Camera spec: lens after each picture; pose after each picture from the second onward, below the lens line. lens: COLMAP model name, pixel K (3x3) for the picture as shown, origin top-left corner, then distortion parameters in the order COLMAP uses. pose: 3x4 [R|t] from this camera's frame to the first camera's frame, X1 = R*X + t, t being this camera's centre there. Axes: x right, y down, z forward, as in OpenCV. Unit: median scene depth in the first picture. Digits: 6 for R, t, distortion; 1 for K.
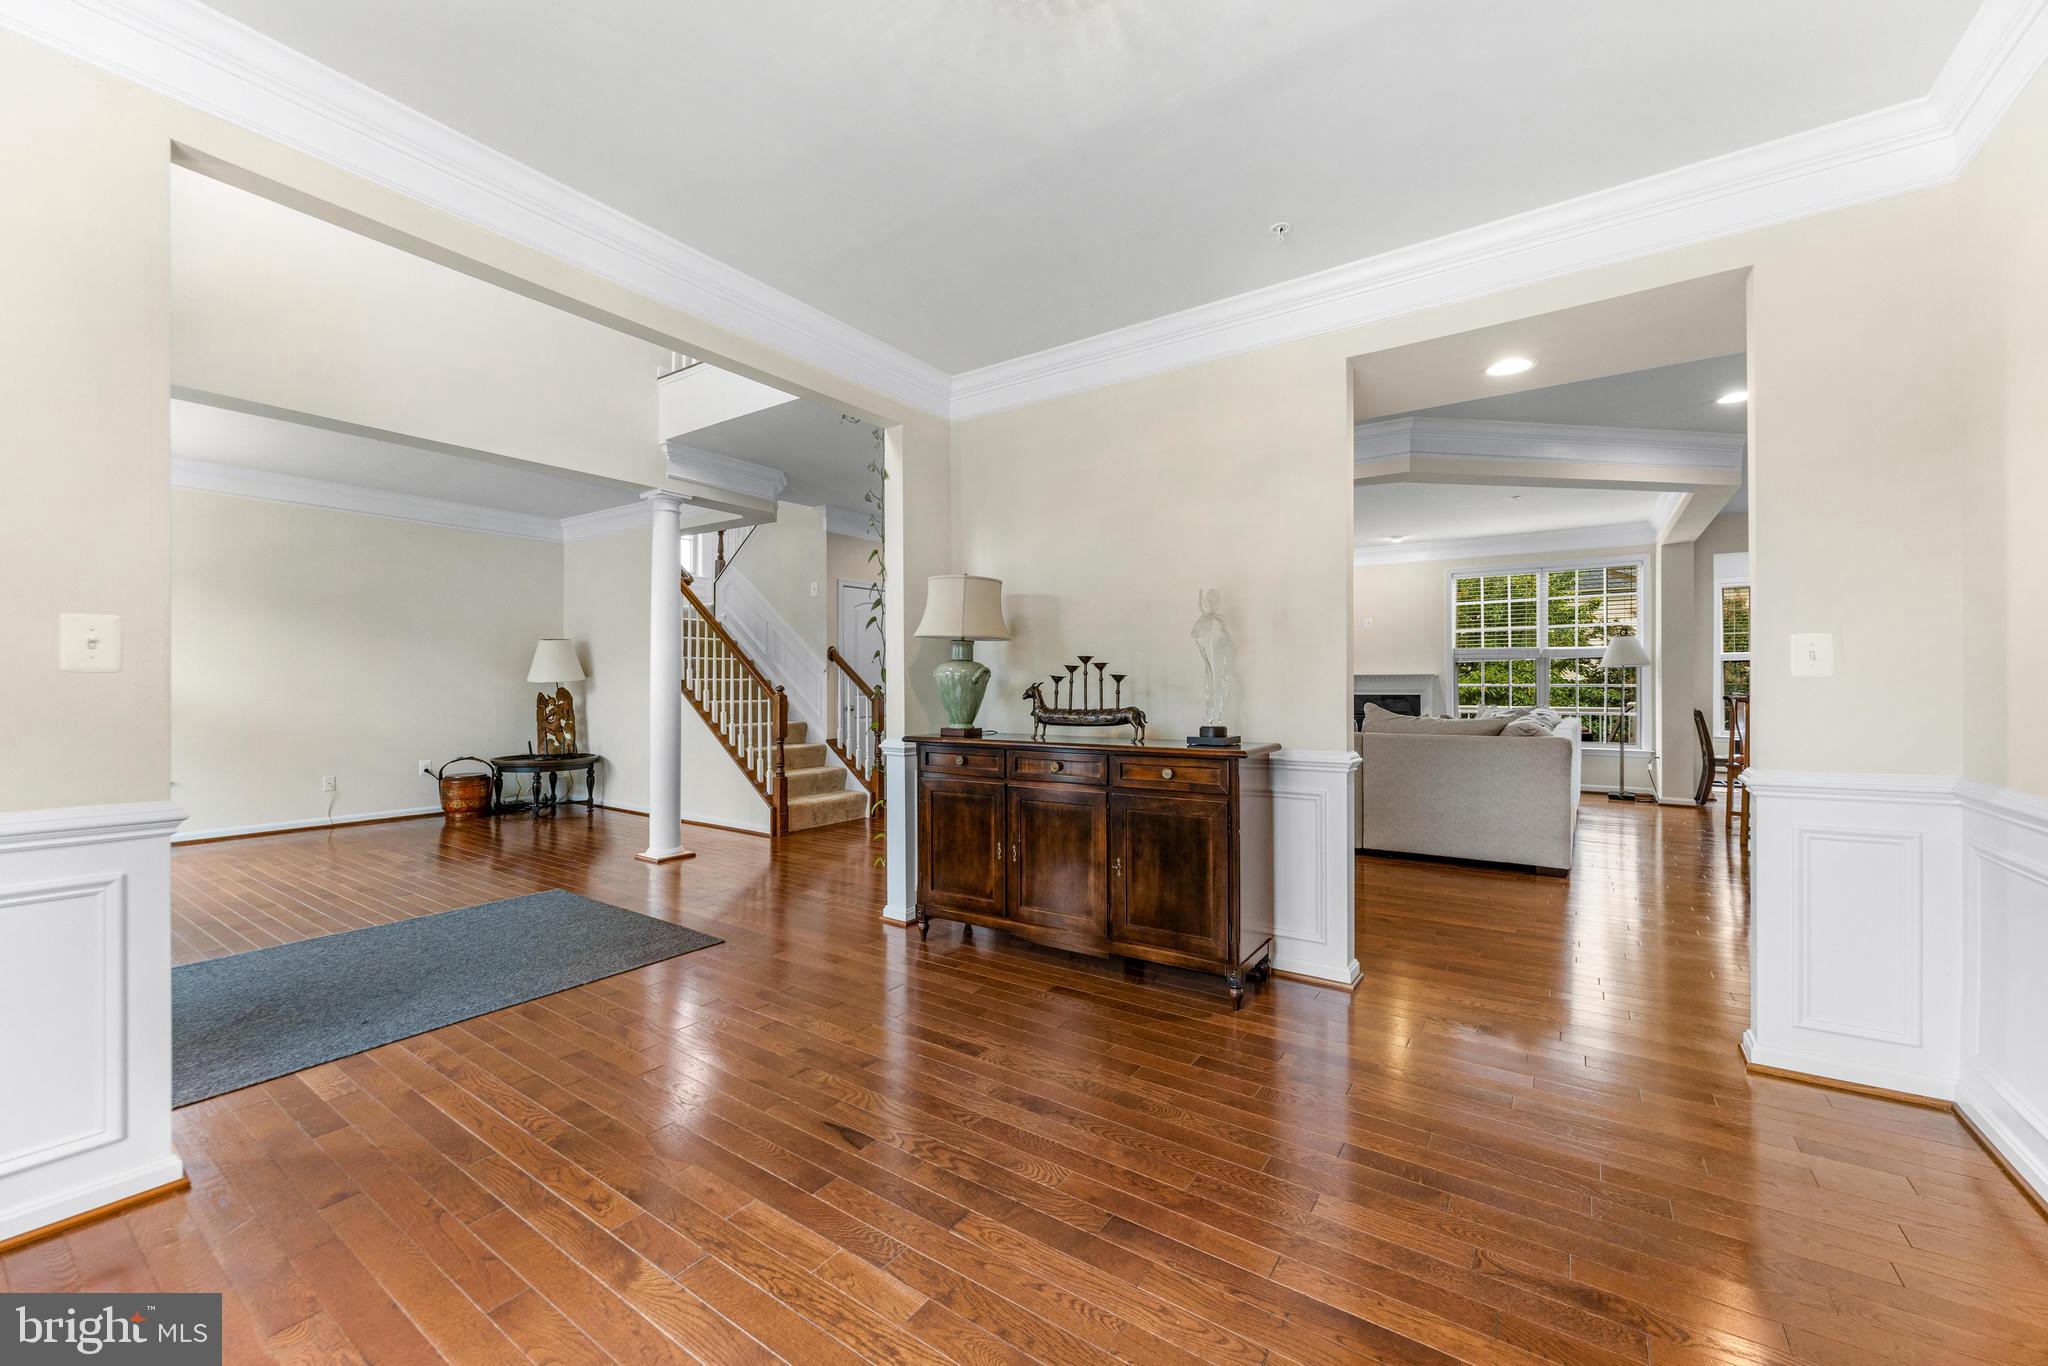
lens RADIAL K [[803.7, 0, 1031.3], [0, 803.7, 681.1], [0, 0, 1]] dist [-0.006984, -0.000040]
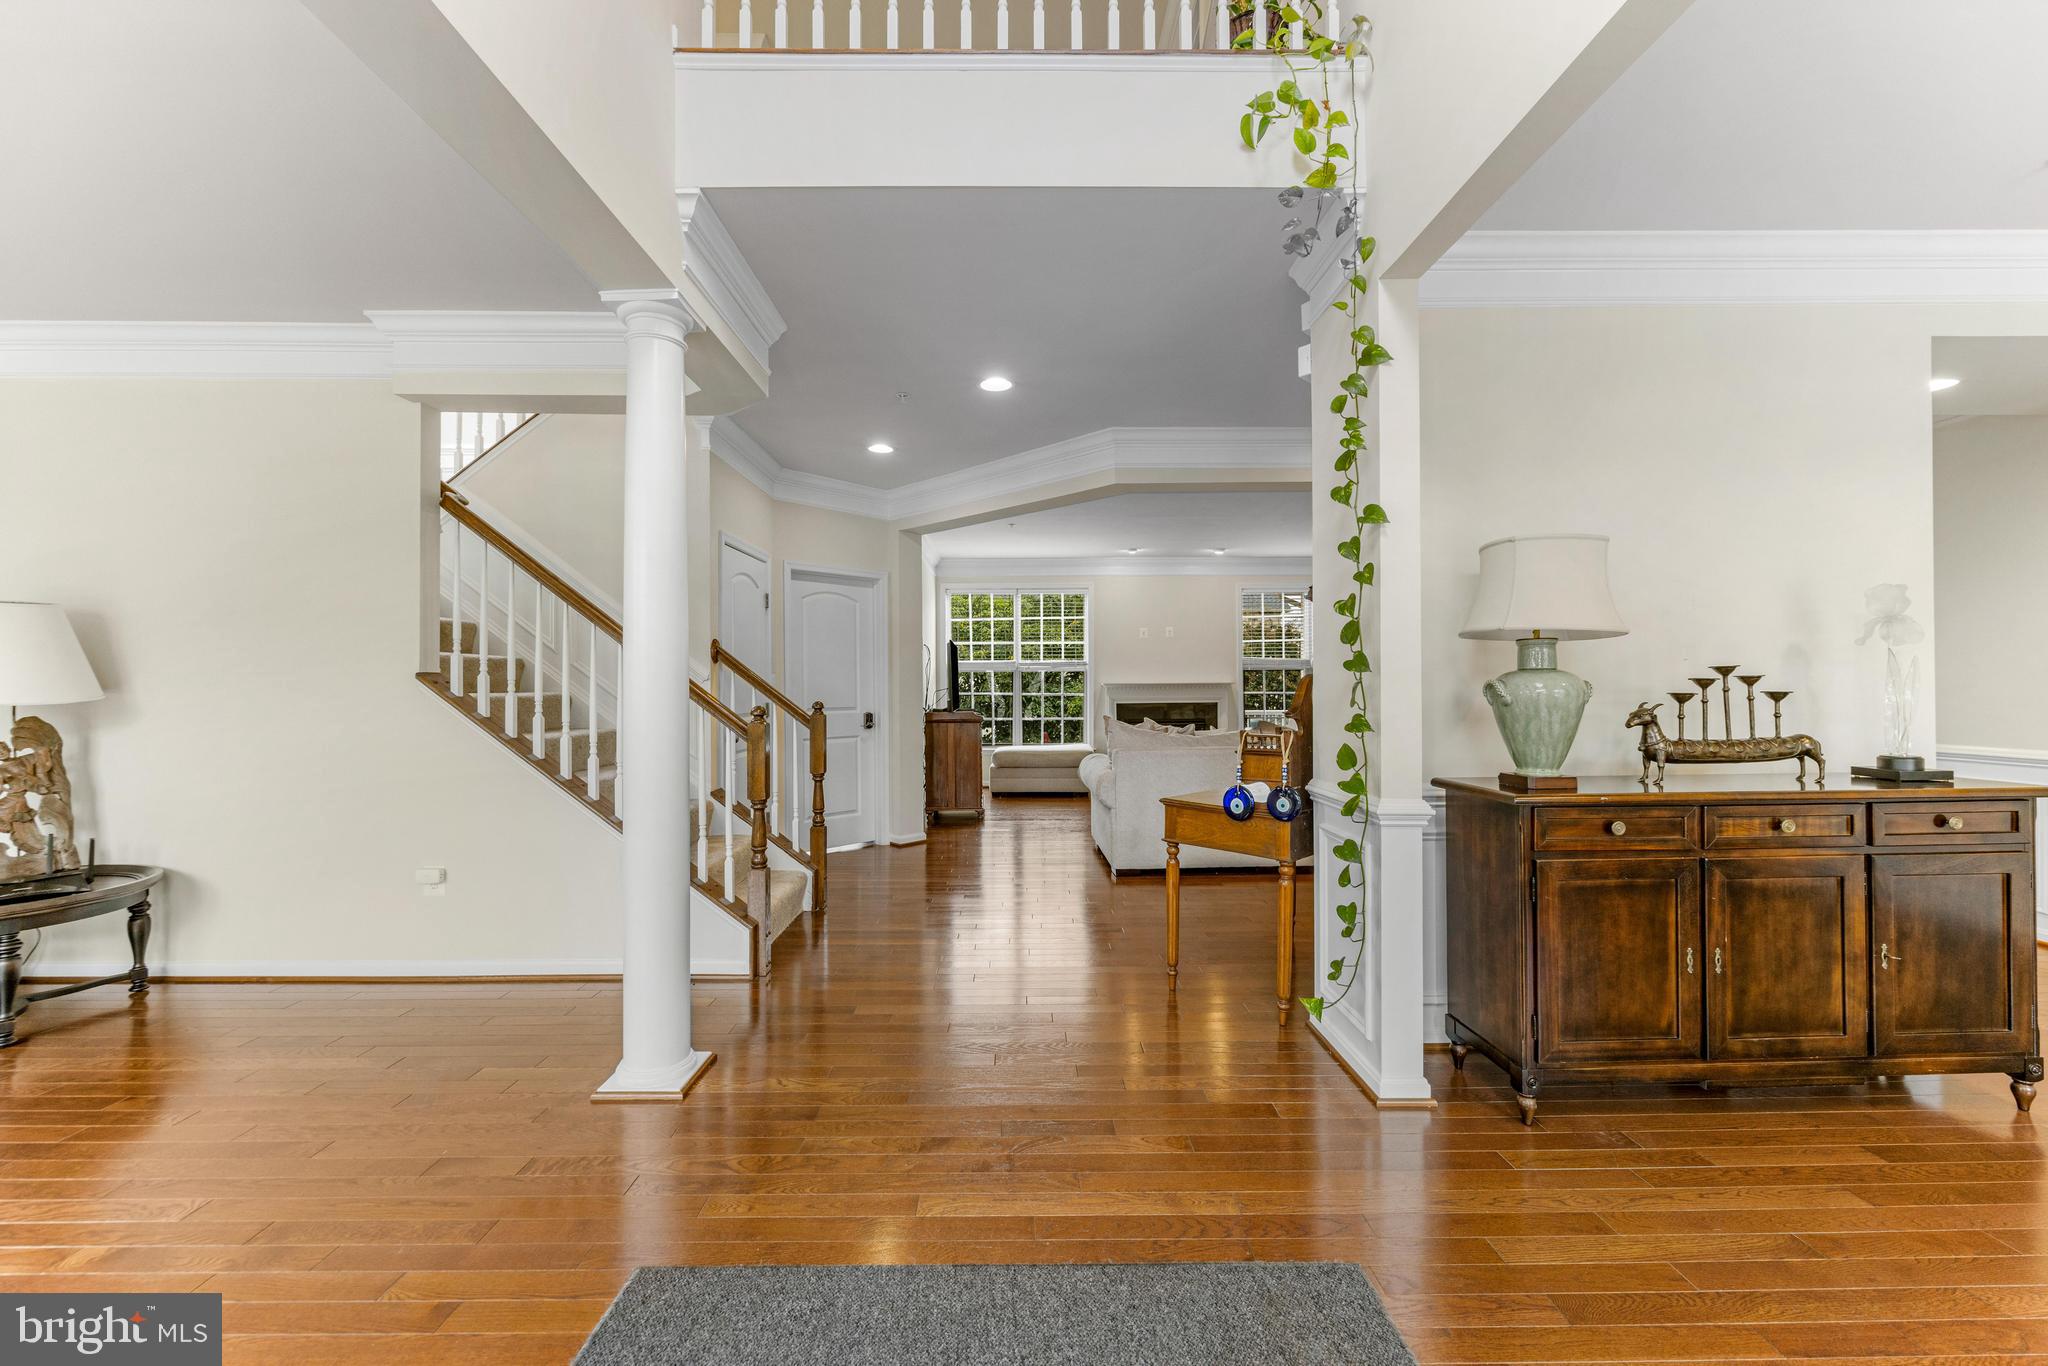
lens RADIAL K [[803.7, 0, 1031.3], [0, 803.7, 681.1], [0, 0, 1]] dist [-0.006984, -0.000040]
pose [[0.820358, 0.003369, 0.571840, -0.829911], [0.002289, 0.999955, -0.009175, -0.012023], [-0.571845, 0.008836, 0.820314, 0.746927]]
